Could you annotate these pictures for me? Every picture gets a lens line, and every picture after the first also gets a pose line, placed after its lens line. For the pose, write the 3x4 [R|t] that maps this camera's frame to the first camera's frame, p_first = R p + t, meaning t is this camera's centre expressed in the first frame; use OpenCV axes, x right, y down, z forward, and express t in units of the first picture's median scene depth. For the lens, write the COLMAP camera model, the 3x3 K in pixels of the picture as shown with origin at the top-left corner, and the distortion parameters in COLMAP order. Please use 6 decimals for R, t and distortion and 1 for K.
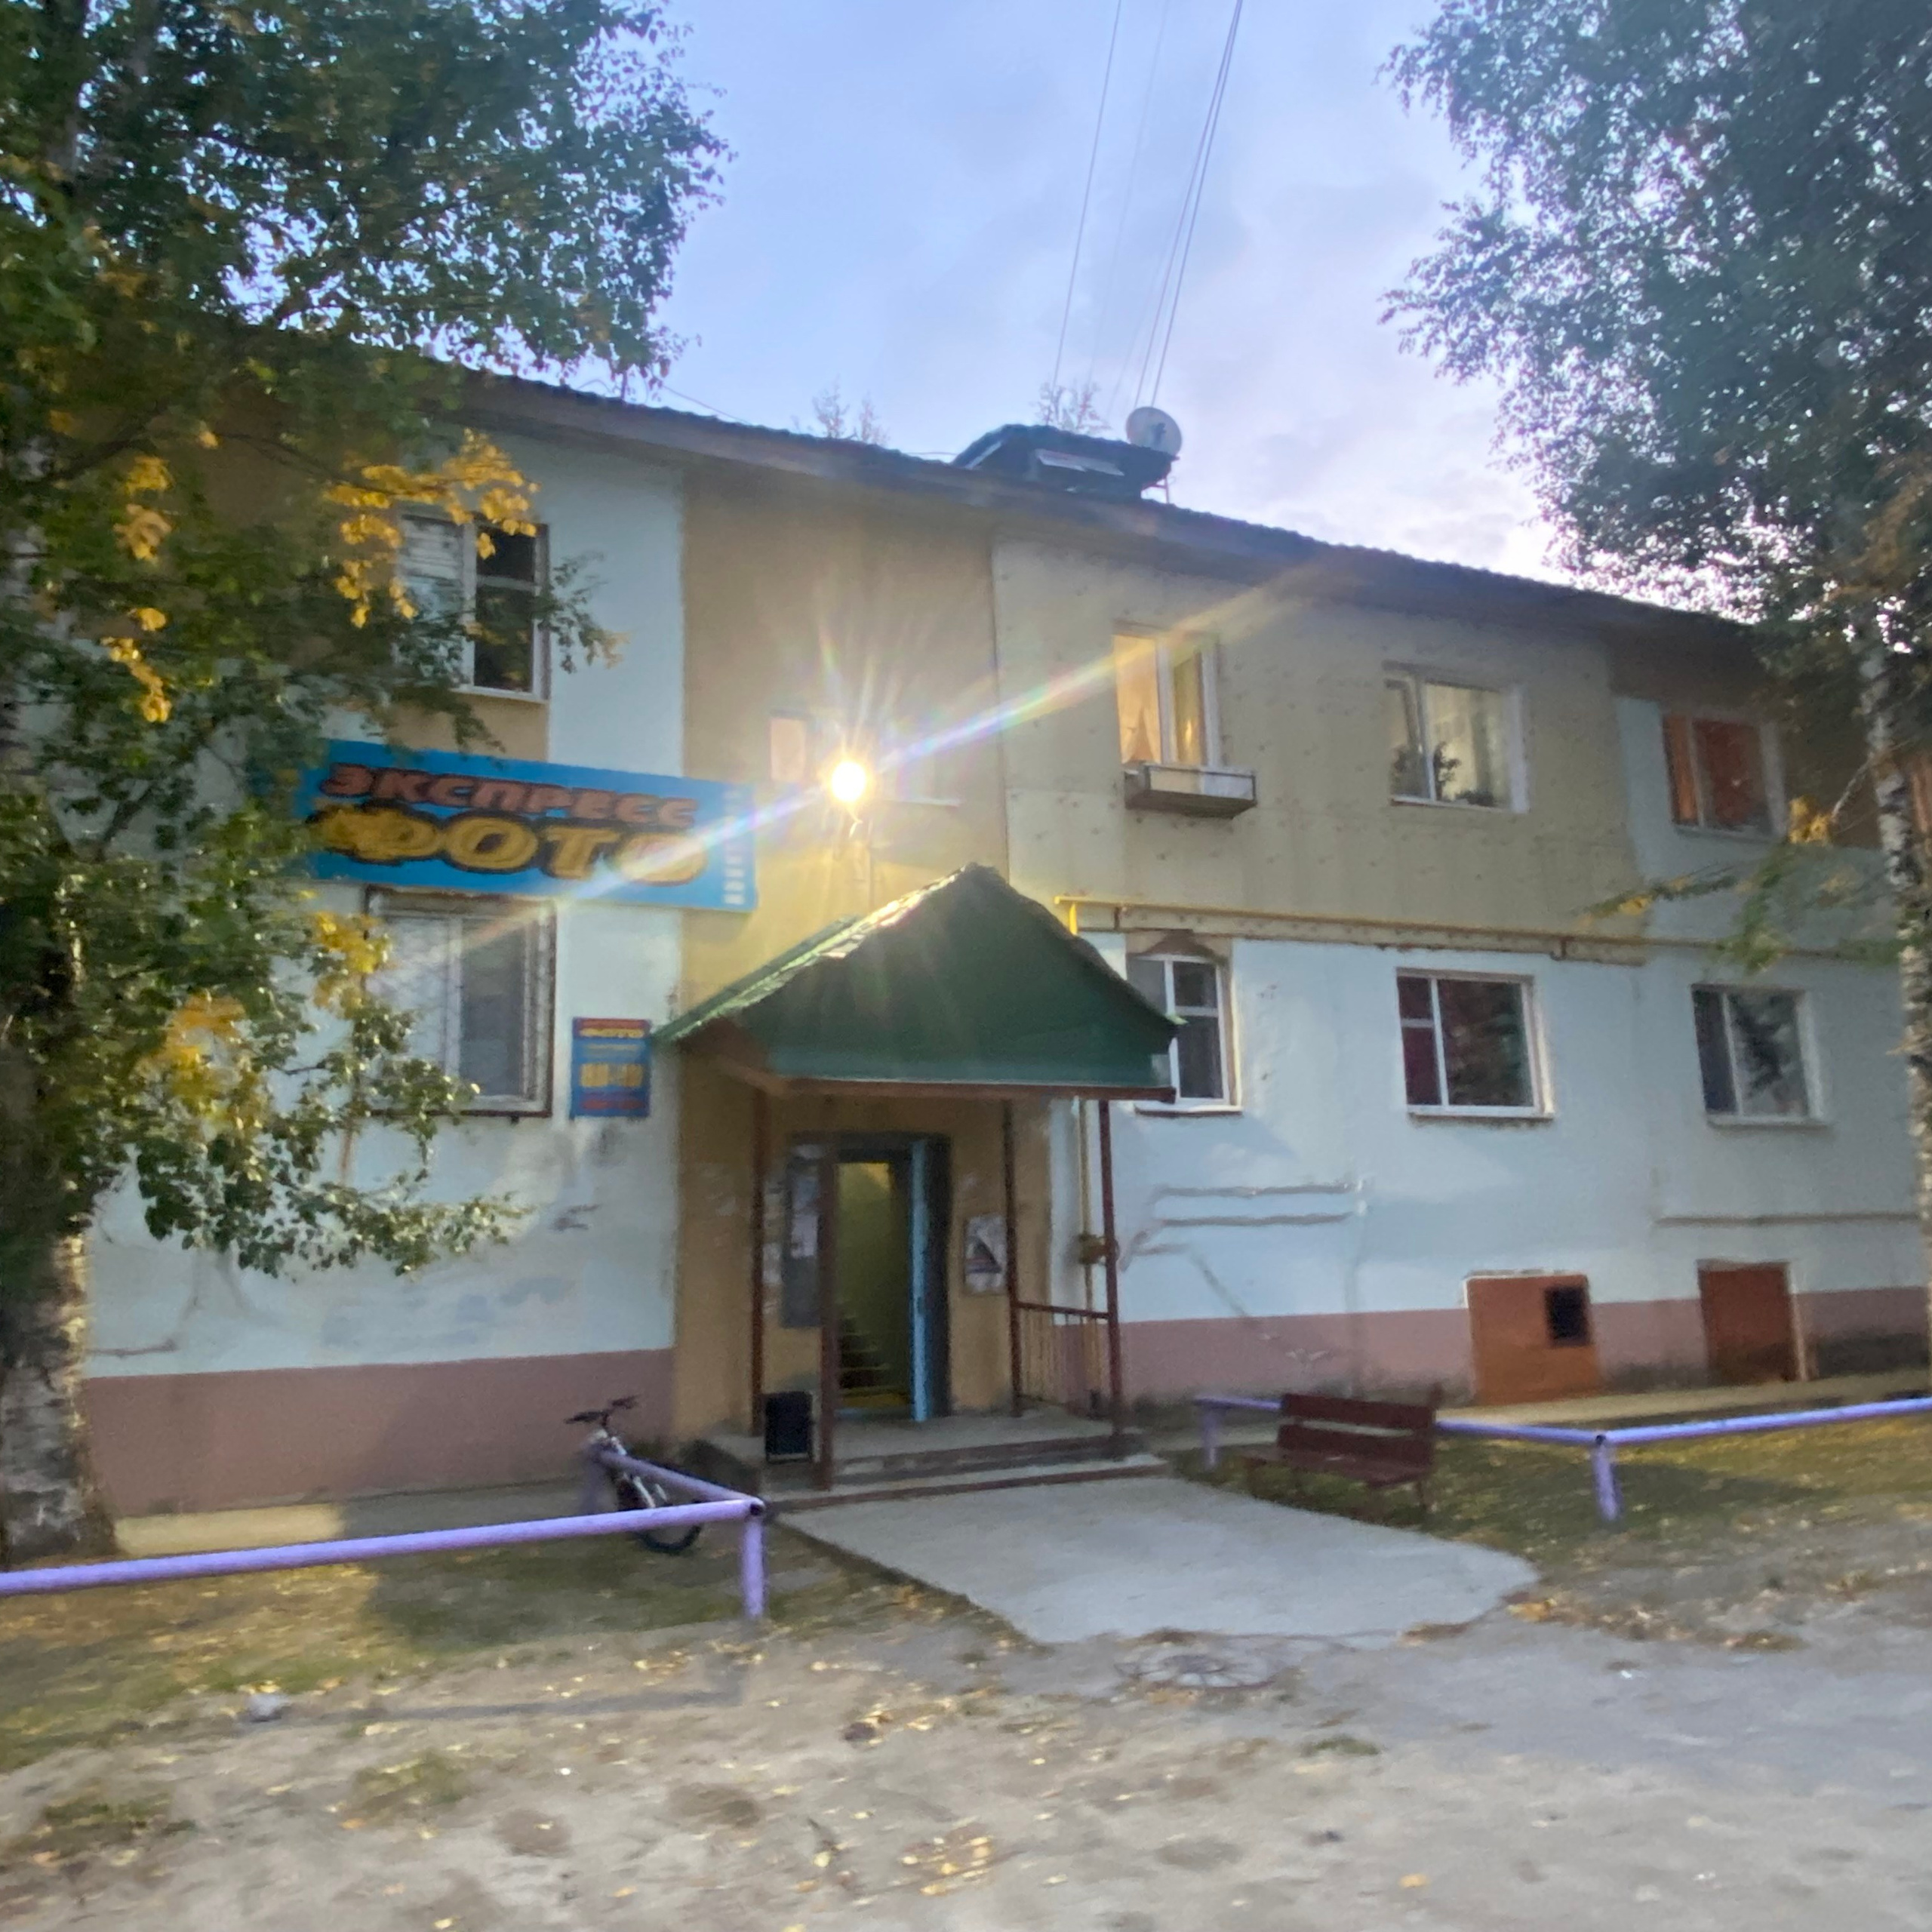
lens RADIAL K [[1444.6, 0, 925.5], [0, 1444.6, 970.8], [0, 0, 1]] dist [0.058124, -0.002584]
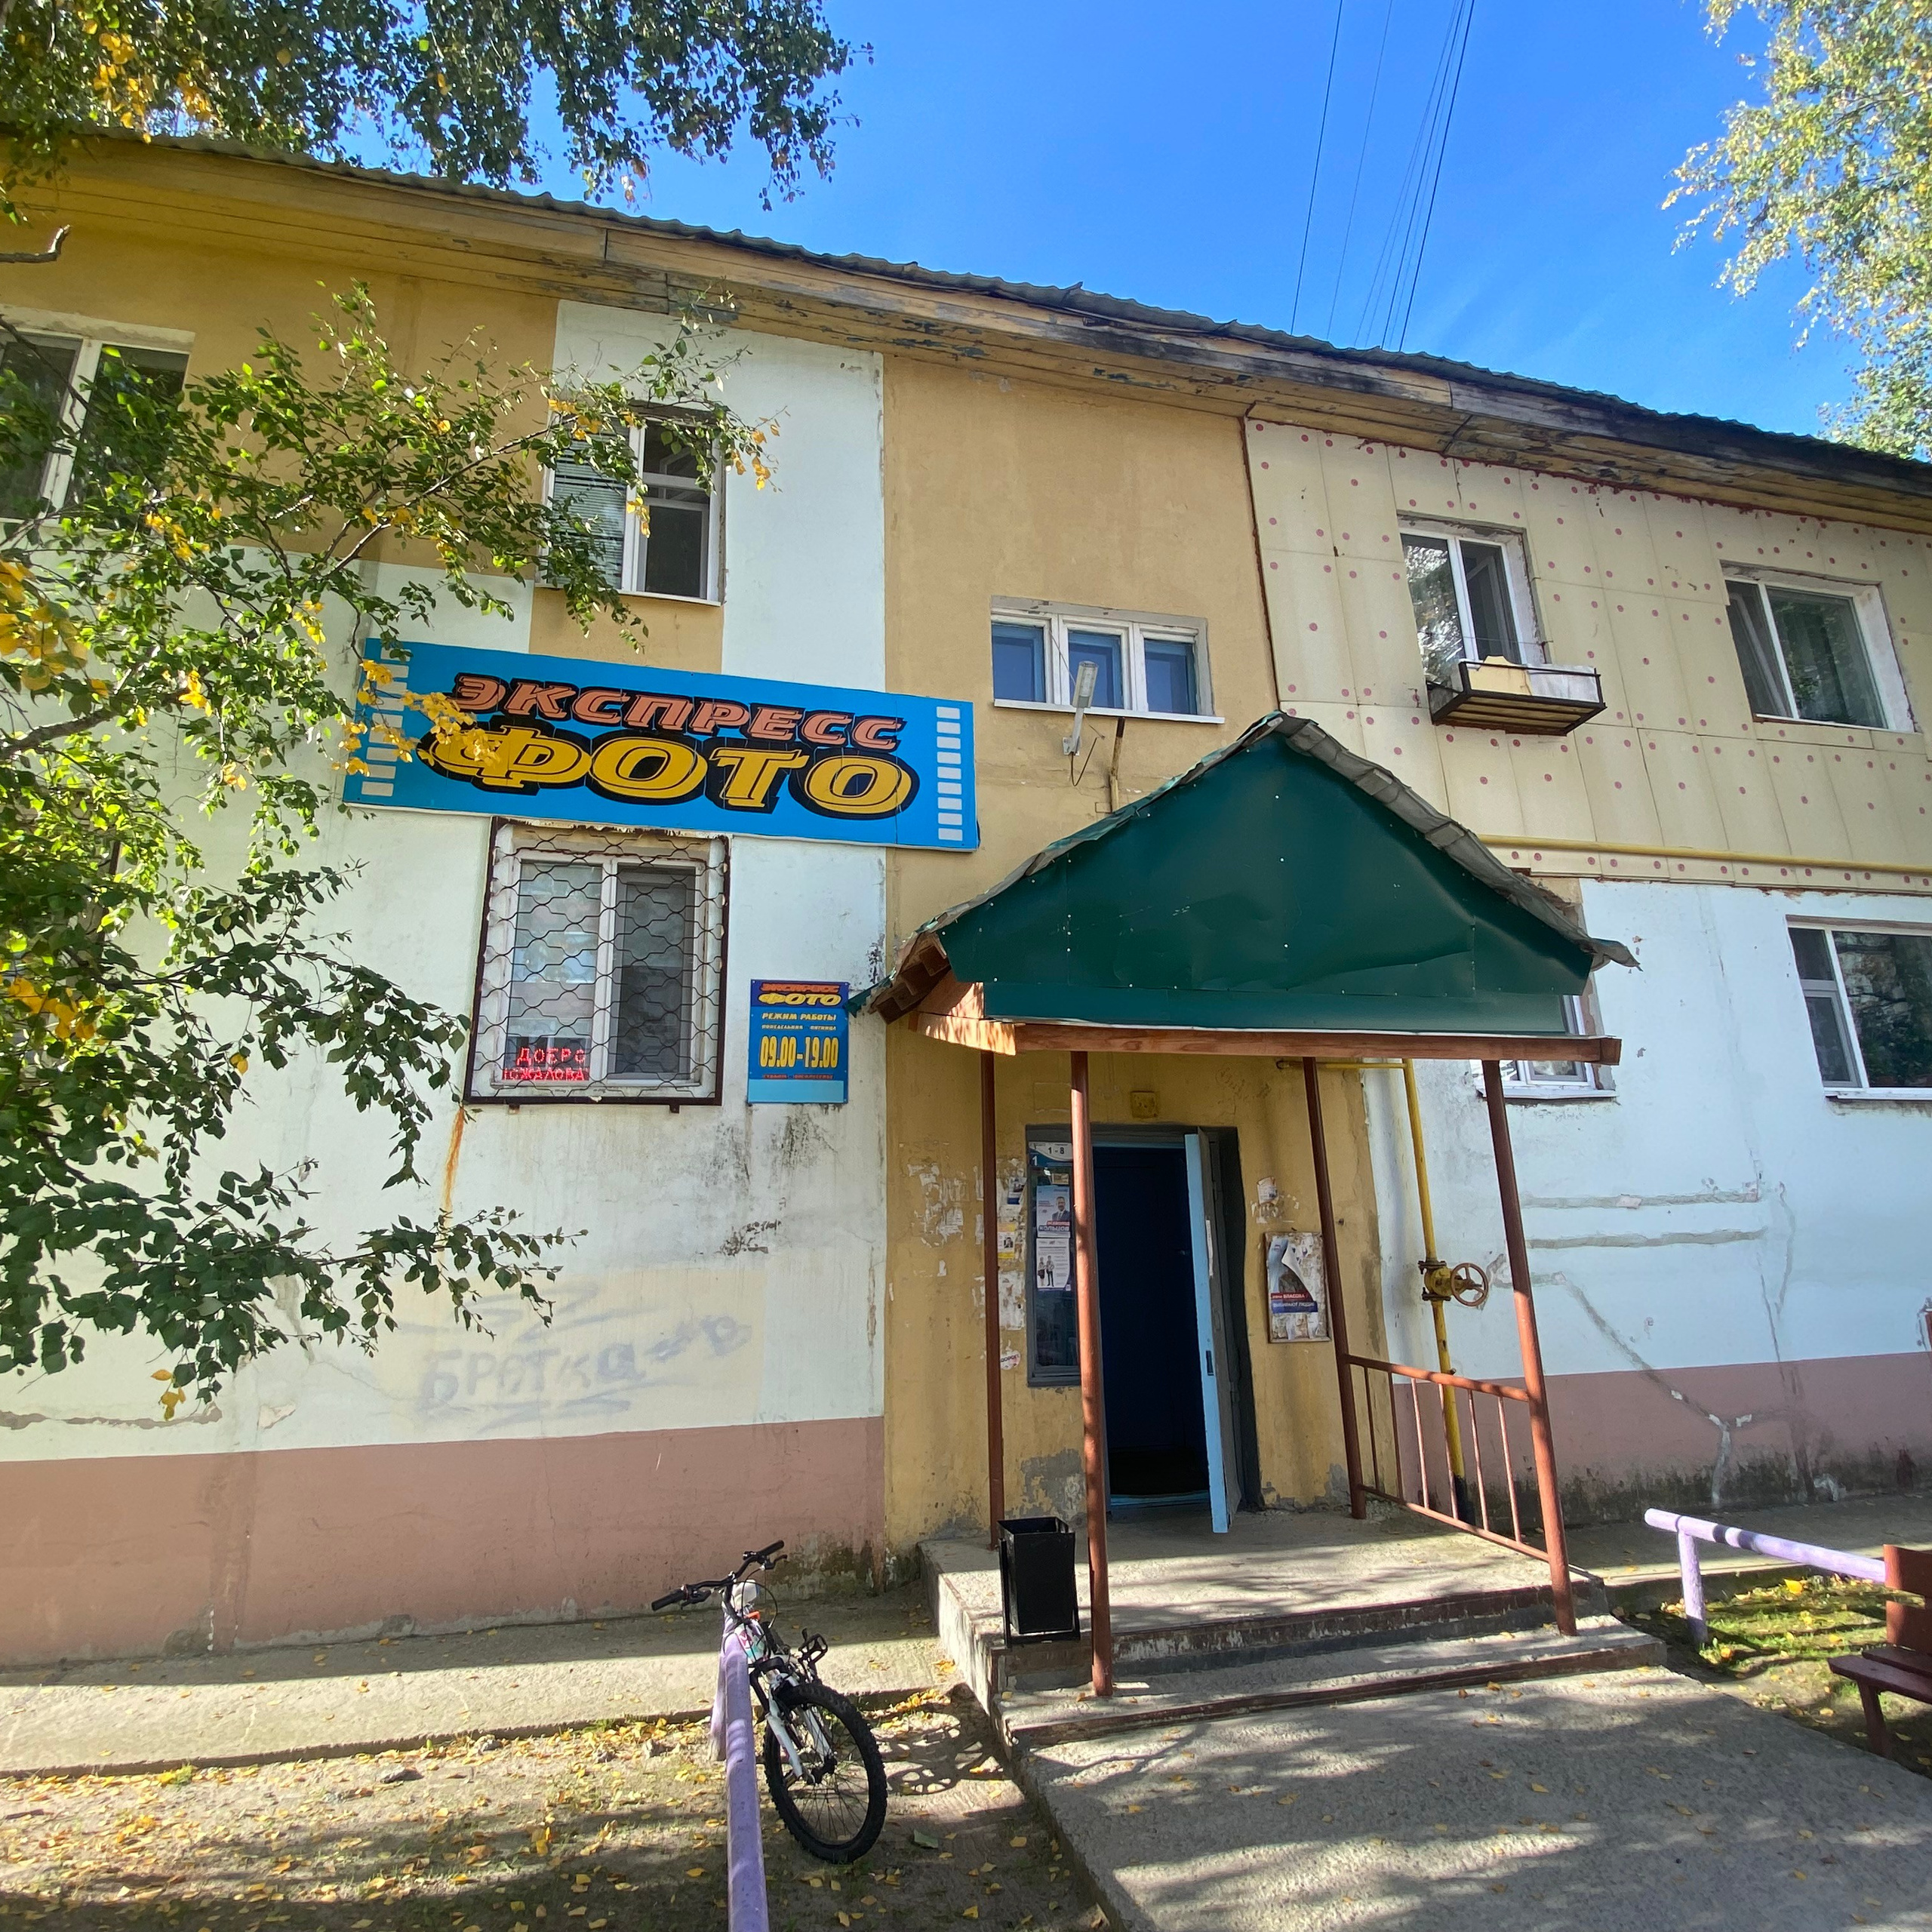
lens RADIAL K [[1081.4, 0, 964.5], [0, 1081.4, 959.0], [0, 0, 1]] dist [0.092487, -0.096553]
pose [[0.986462, -0.041333, -0.158698, -0.031465], [0.030163, 0.996937, -0.072162, 0.063860], [0.161194, 0.066399, 0.984687, 0.410566]]
